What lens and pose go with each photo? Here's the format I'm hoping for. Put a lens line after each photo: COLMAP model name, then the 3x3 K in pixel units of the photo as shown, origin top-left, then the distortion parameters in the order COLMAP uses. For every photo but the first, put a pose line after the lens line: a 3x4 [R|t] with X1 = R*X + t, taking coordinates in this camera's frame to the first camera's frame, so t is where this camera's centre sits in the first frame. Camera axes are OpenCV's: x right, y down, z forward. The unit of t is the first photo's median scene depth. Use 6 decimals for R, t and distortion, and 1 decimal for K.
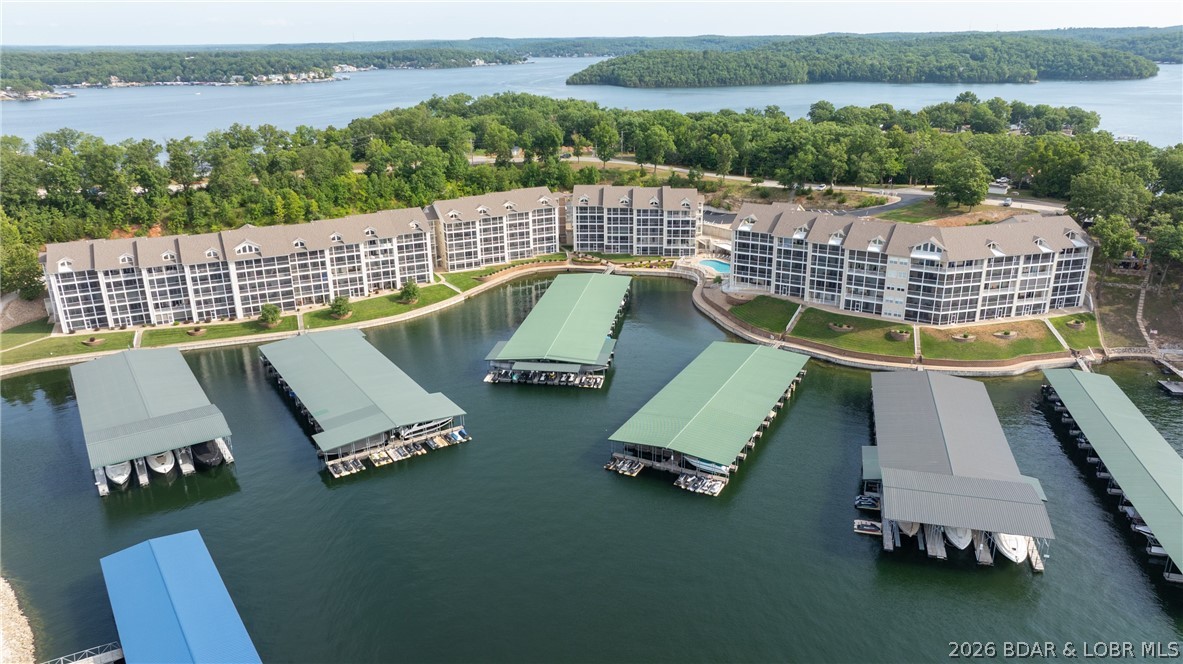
lens RADIAL K [[845.3, 0, 594.9], [0, 845.3, 330.6], [0, 0, 1]] dist [-0.006743, 0.009516]
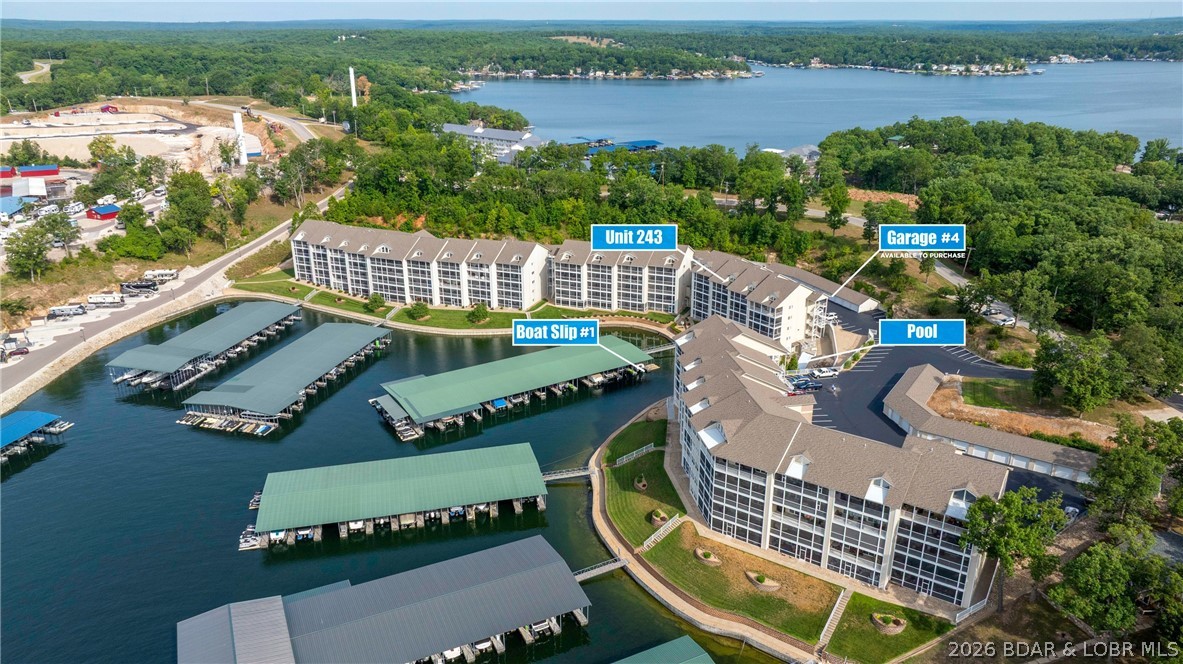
lens RADIAL K [[845.3, 0, 594.9], [0, 845.3, 330.6], [0, 0, 1]] dist [-0.006743, 0.009516]
pose [[0.654239, 0.272967, -0.705309, 0.624010], [-0.252379, 0.957933, 0.136632, -0.194961], [0.712935, 0.088615, 0.695608, 0.273113]]
